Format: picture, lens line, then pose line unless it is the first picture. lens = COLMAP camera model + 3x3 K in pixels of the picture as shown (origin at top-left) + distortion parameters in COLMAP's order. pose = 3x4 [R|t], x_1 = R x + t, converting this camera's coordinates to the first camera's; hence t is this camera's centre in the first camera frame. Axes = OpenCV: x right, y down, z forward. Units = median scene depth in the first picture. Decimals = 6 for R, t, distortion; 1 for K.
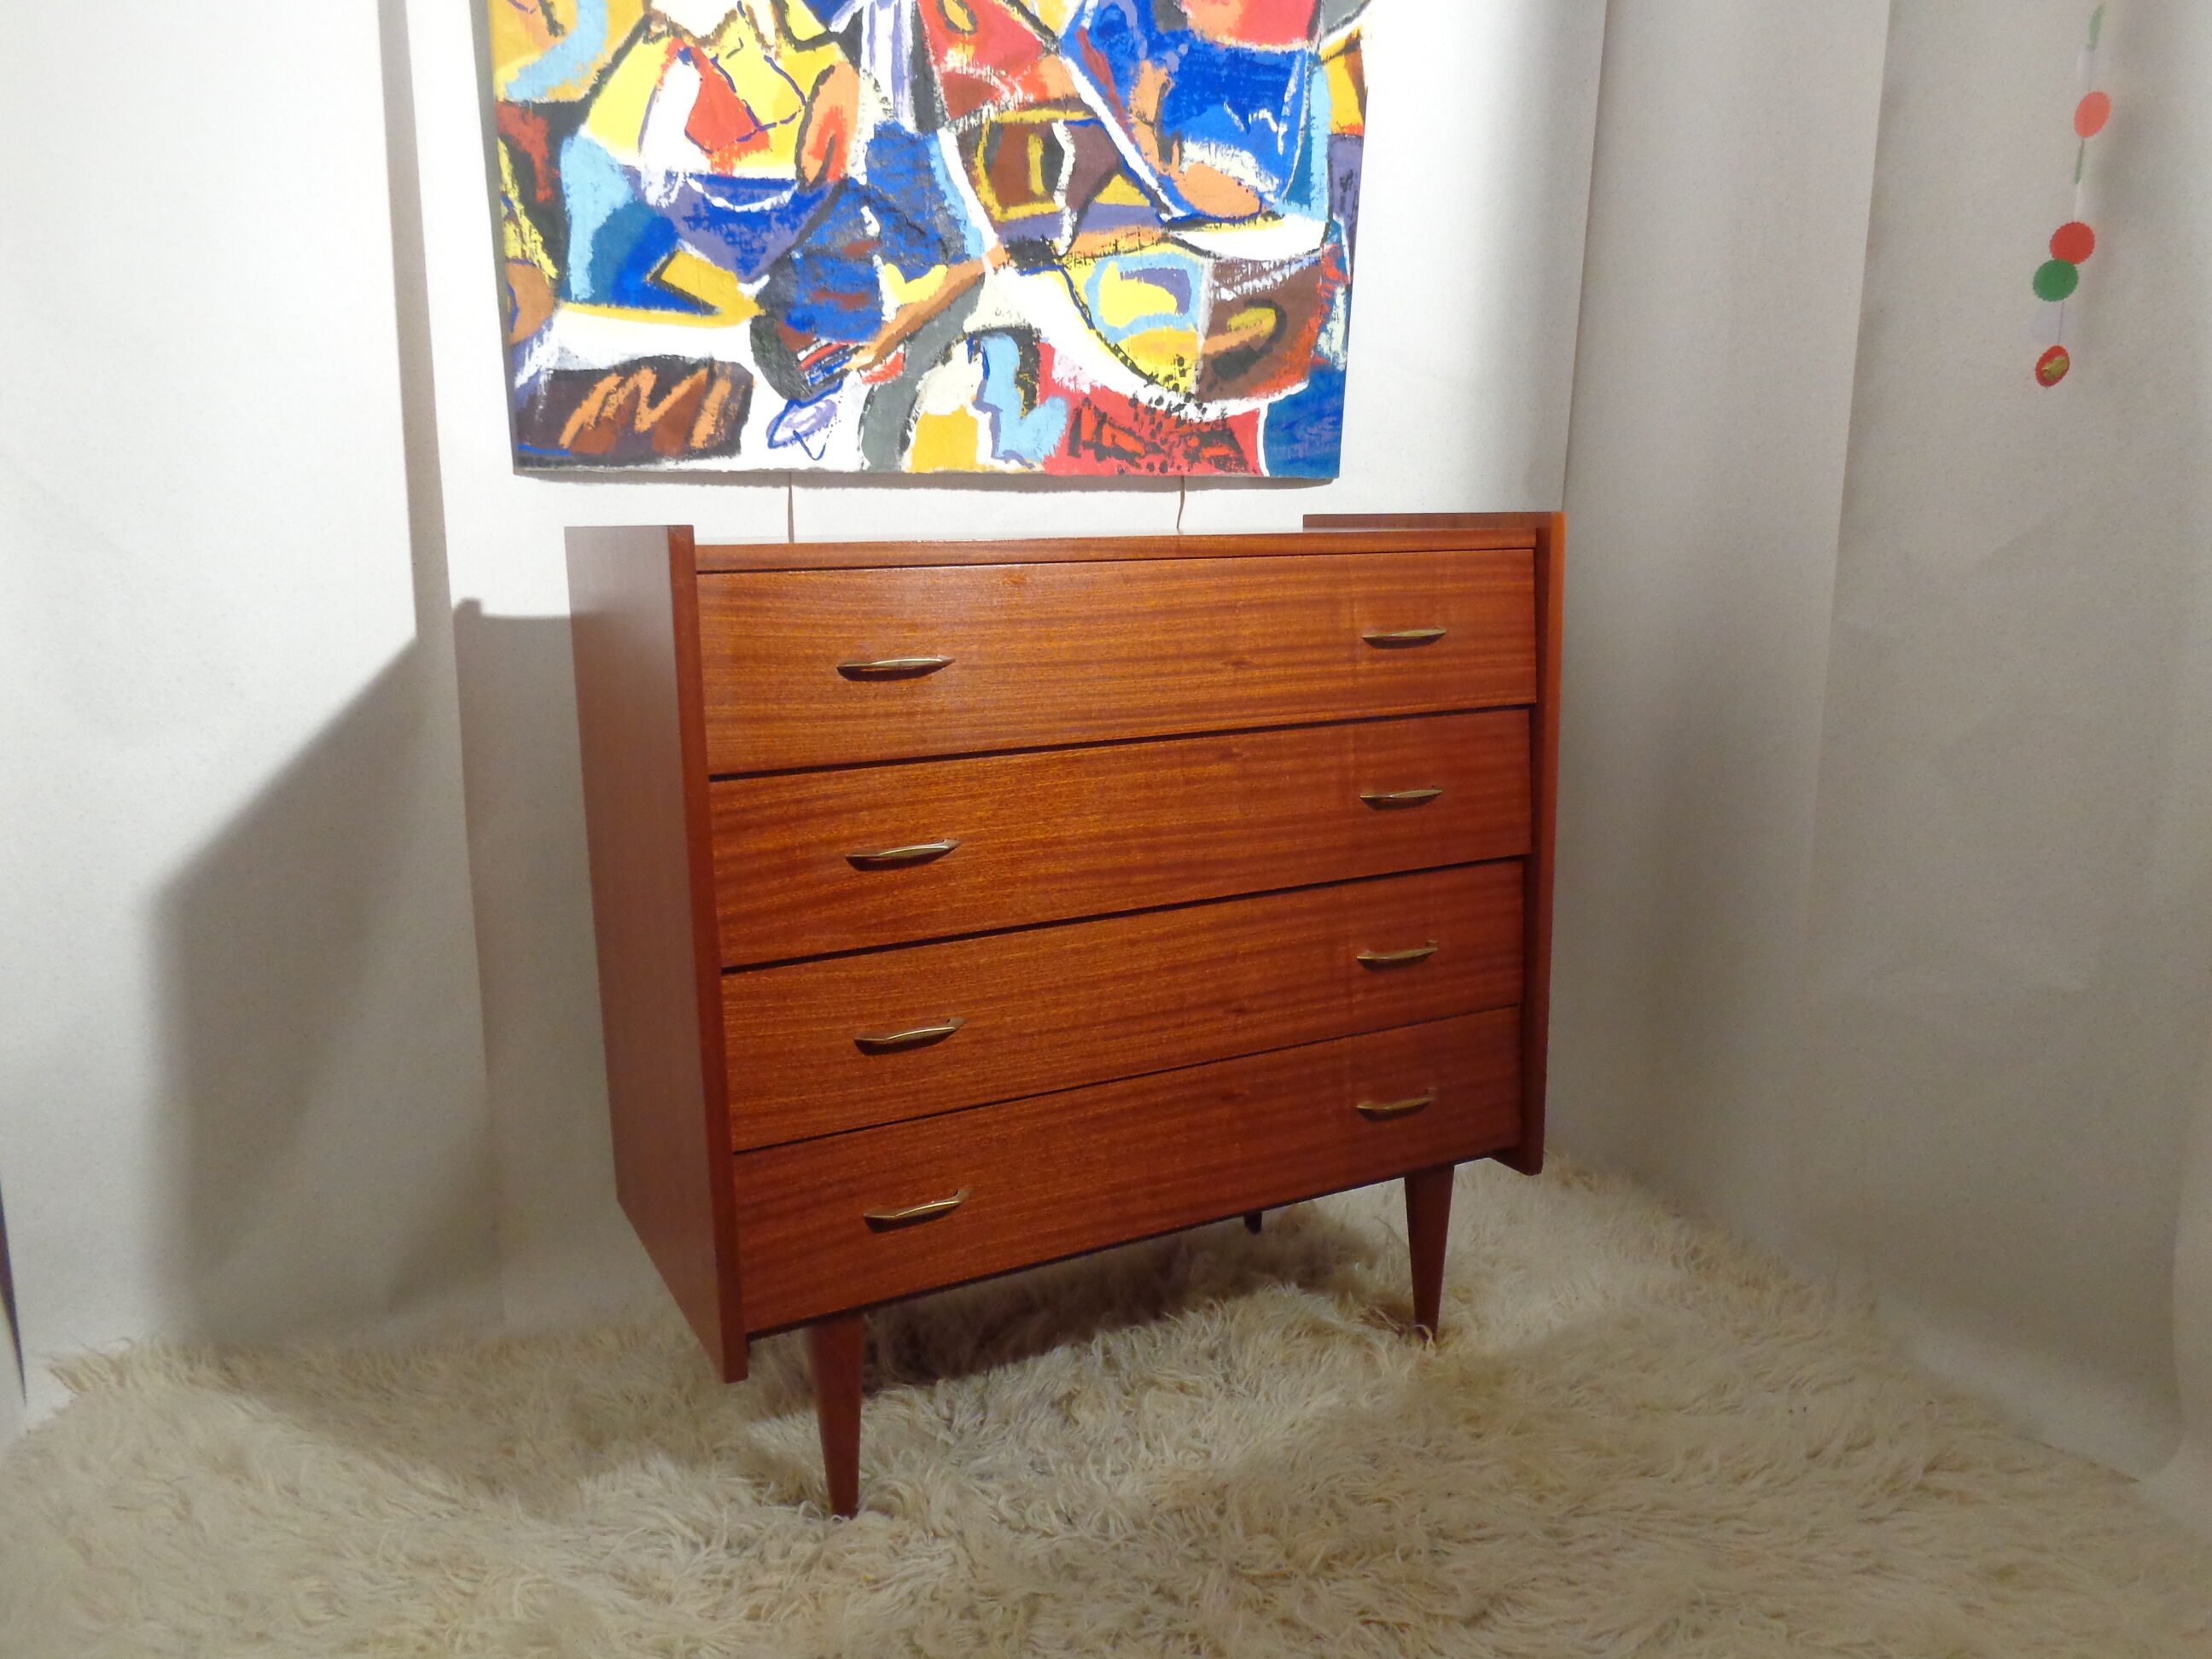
lens RADIAL K [[1641.6, 0, 1097.0], [0, 1641.6, 823.3], [0, 0, 1]] dist [-0.016822, 0.001279]
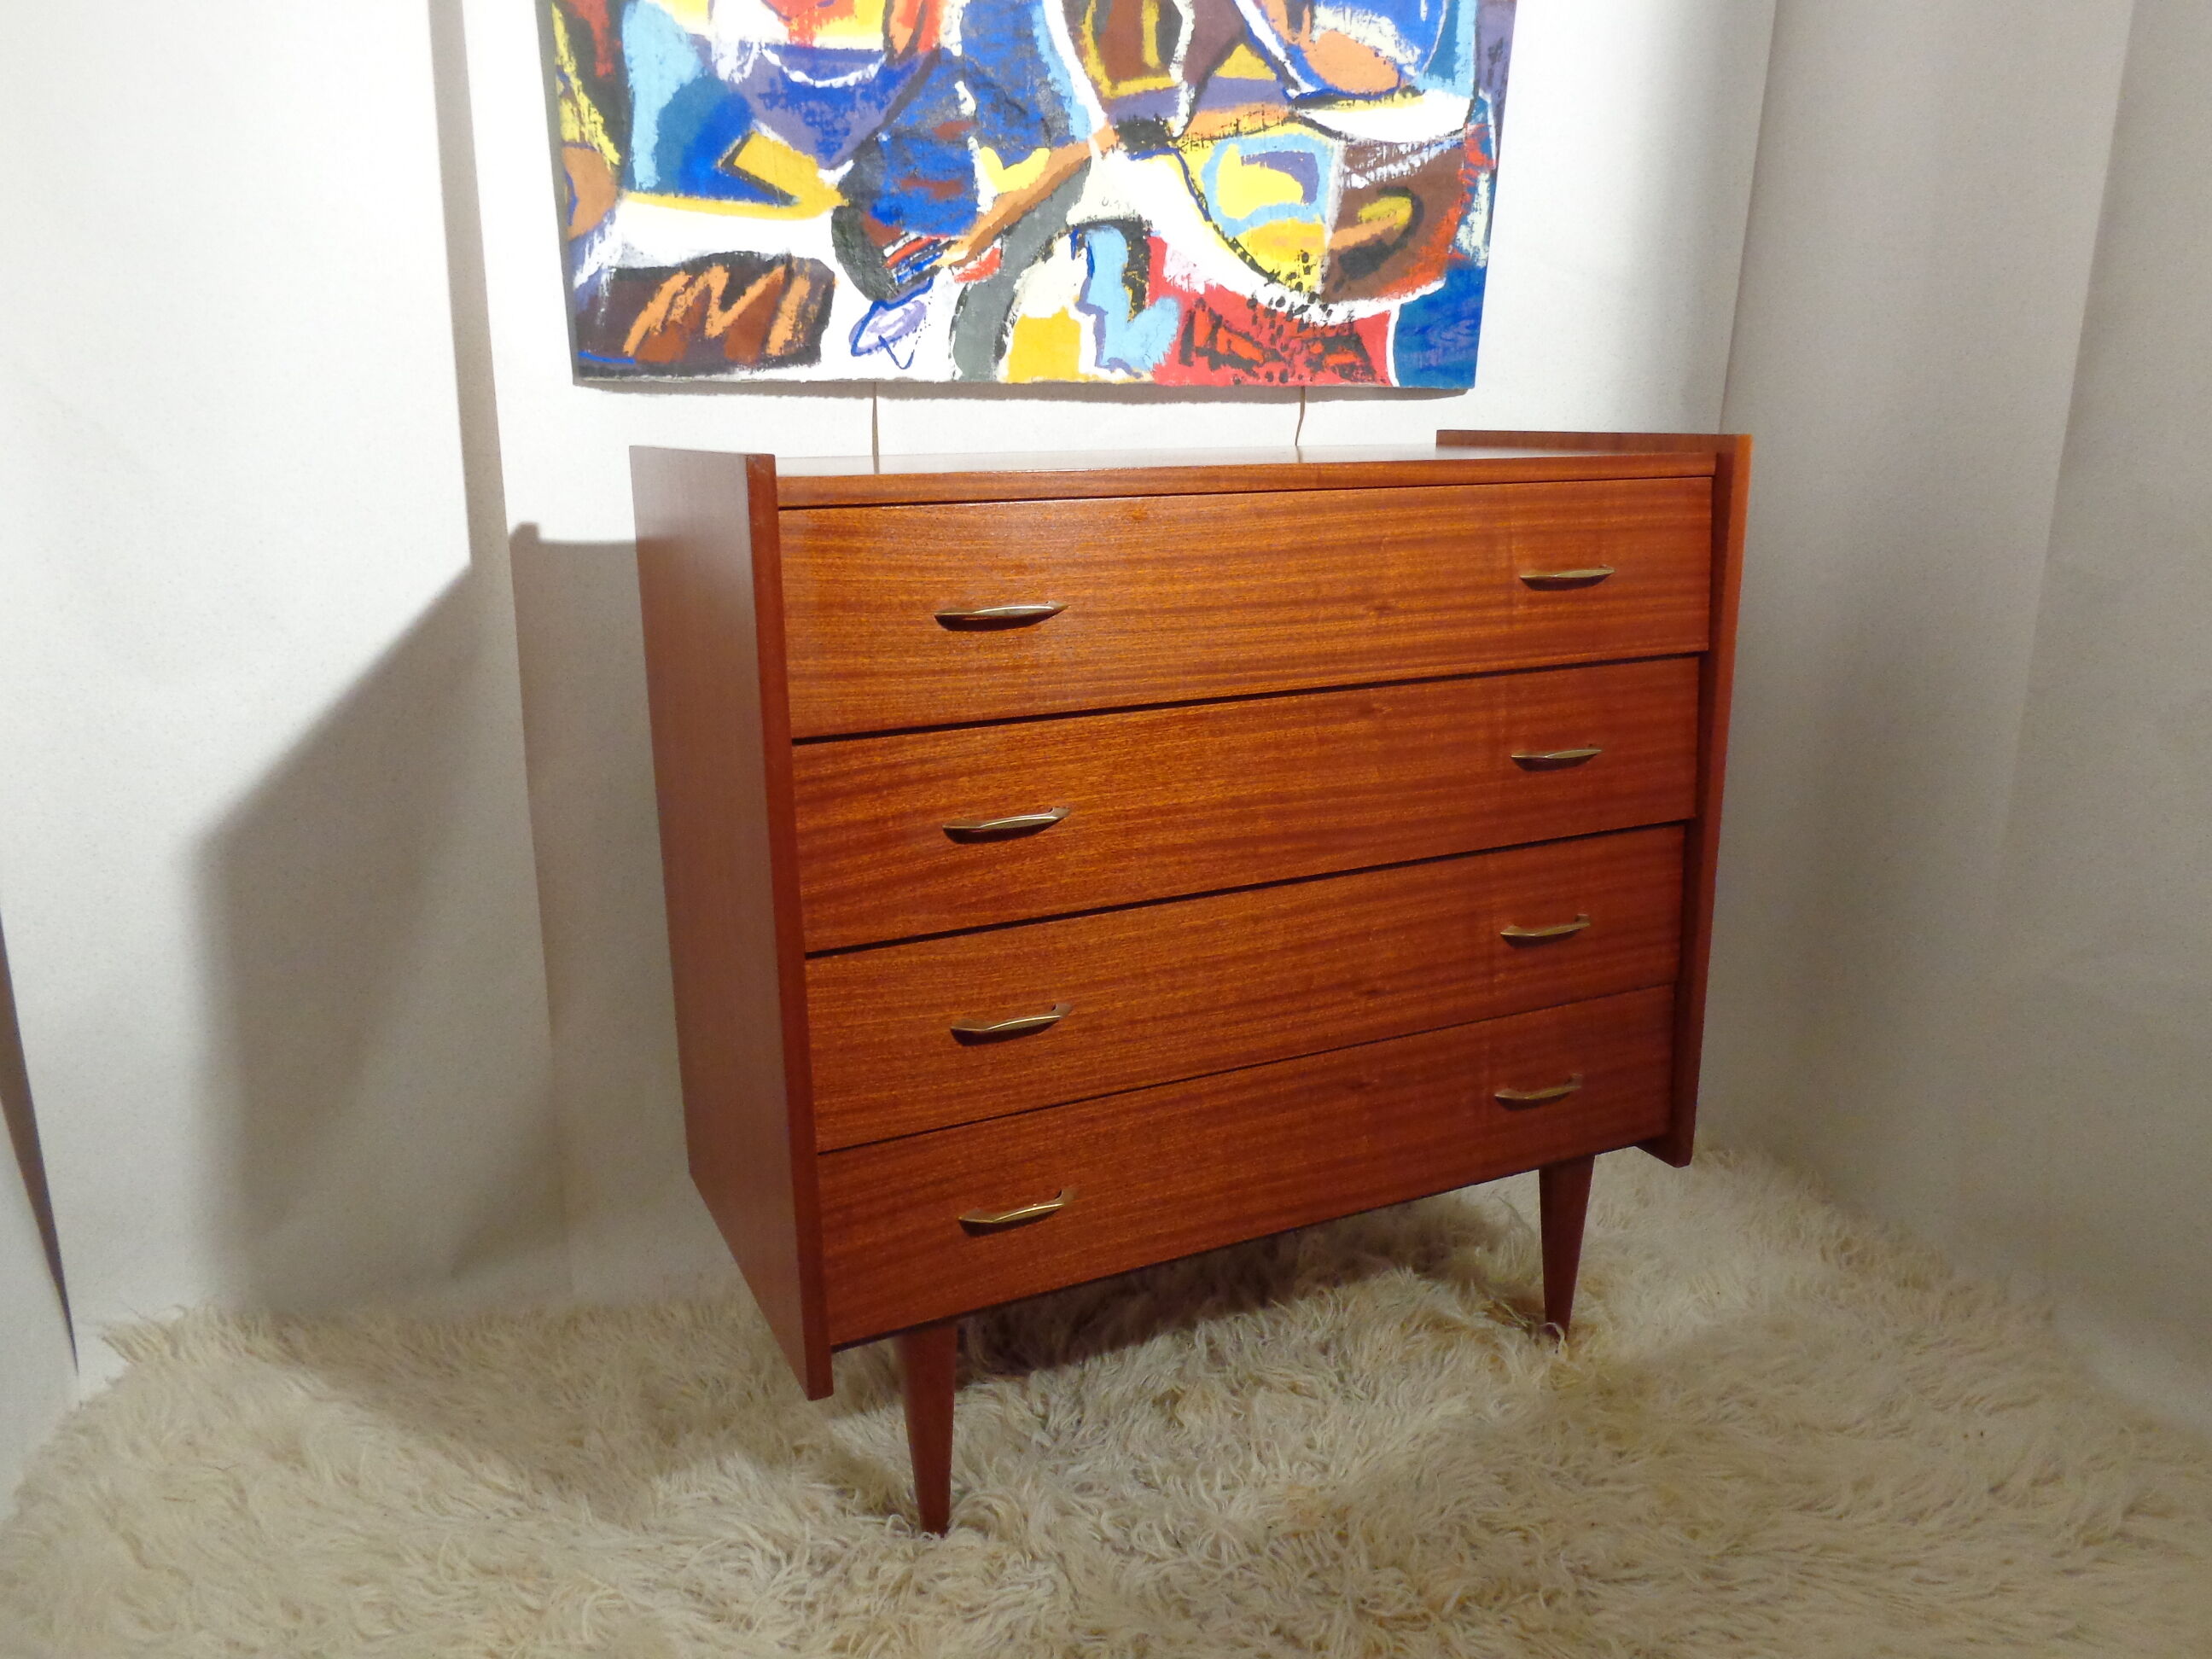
lens RADIAL K [[1641.6, 0, 1093.6], [0, 1641.6, 826.4], [0, 0, 1]] dist [-0.016822, 0.001279]
pose [[0.999118, 0.013990, -0.039589, -0.028613], [-0.011387, 0.997804, 0.065243, -0.031400], [0.040415, -0.064735, 0.997084, 0.090150]]
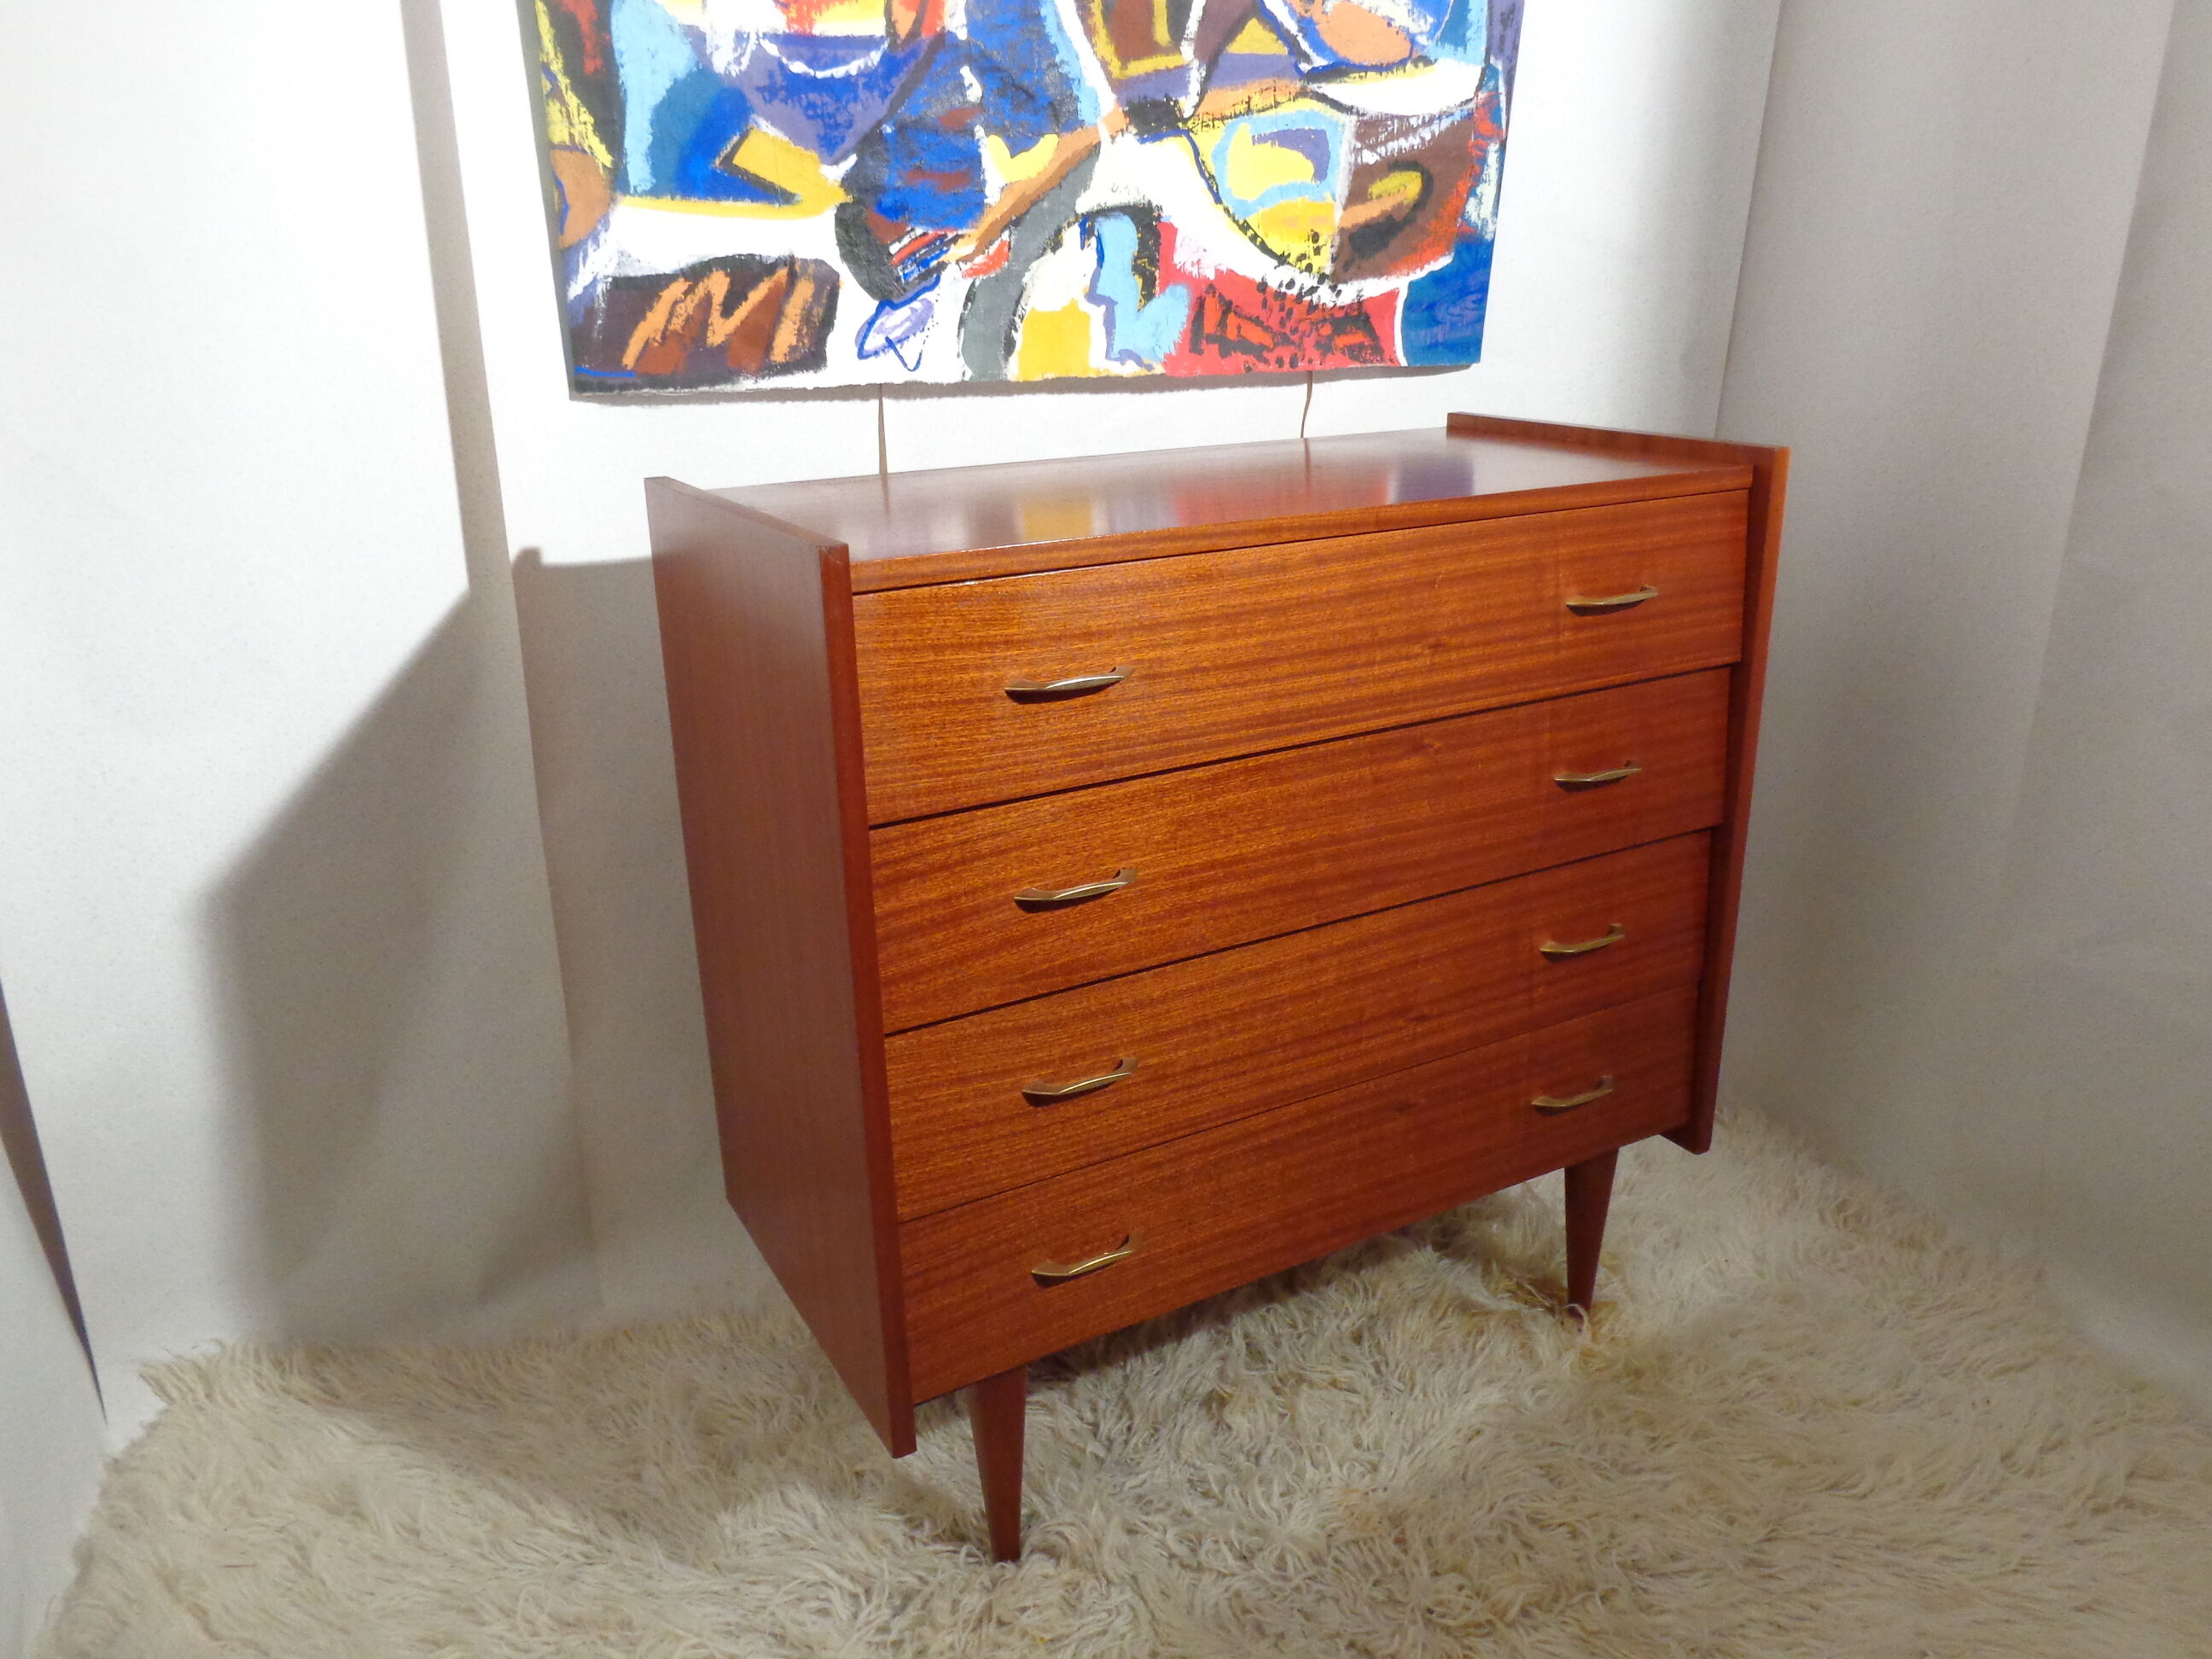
lens RADIAL K [[1641.6, 0, 1091.2], [0, 1641.6, 826.9], [0, 0, 1]] dist [-0.016822, 0.001279]
pose [[0.999769, -0.013212, 0.016924, -0.099642], [0.010540, 0.988749, 0.149212, -0.117535], [-0.018705, -0.148999, 0.988660, 0.106861]]
